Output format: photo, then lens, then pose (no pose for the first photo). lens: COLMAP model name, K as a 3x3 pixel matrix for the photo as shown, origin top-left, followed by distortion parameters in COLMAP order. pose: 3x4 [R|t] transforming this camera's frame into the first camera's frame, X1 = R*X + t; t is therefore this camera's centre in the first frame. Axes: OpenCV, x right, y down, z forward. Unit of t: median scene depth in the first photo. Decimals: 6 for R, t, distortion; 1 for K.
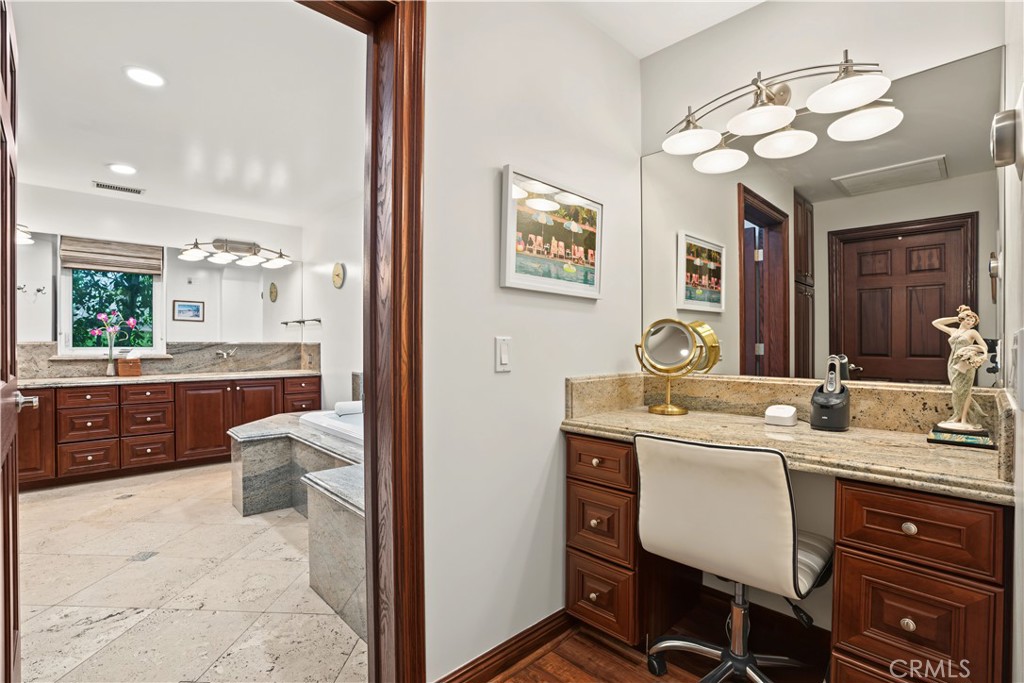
lens RADIAL K [[468.6, 0, 508.2], [0, 468.6, 346.8], [0, 0, 1]] dist [-0.066053, 0.024144]
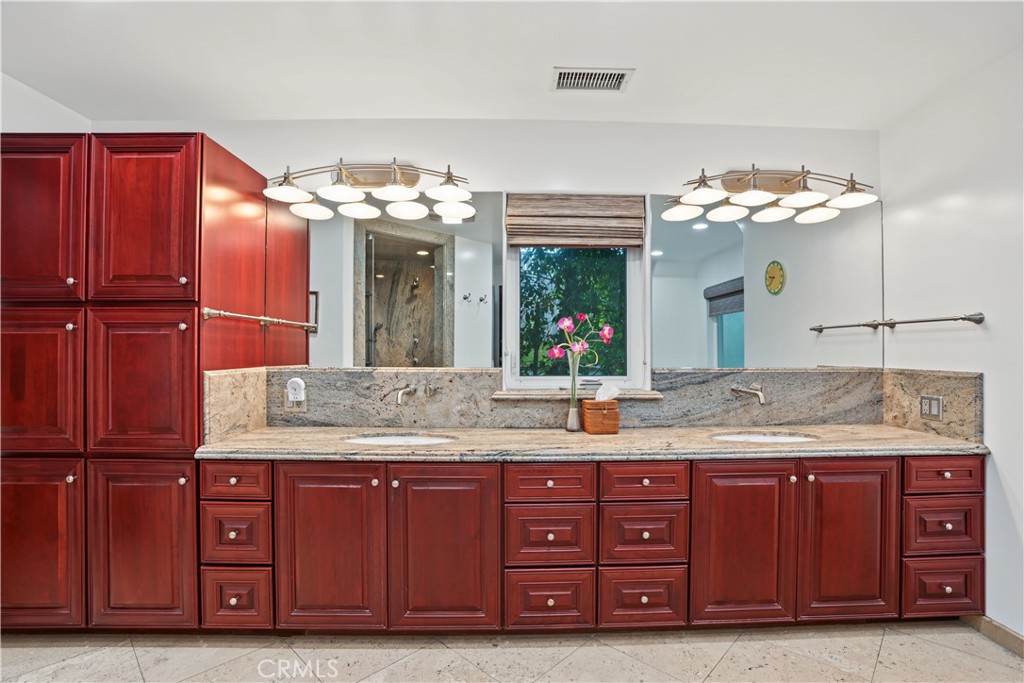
lens RADIAL K [[485.0, 0, 522.6], [0, 485.0, 352.0], [0, 0, 1]] dist [-0.063804, 0.025665]
pose [[0.749285, 0.001247, -0.662246, -0.526011], [-0.005745, 0.999973, -0.004617, -0.028380], [0.662222, 0.007264, 0.749272, 0.504609]]
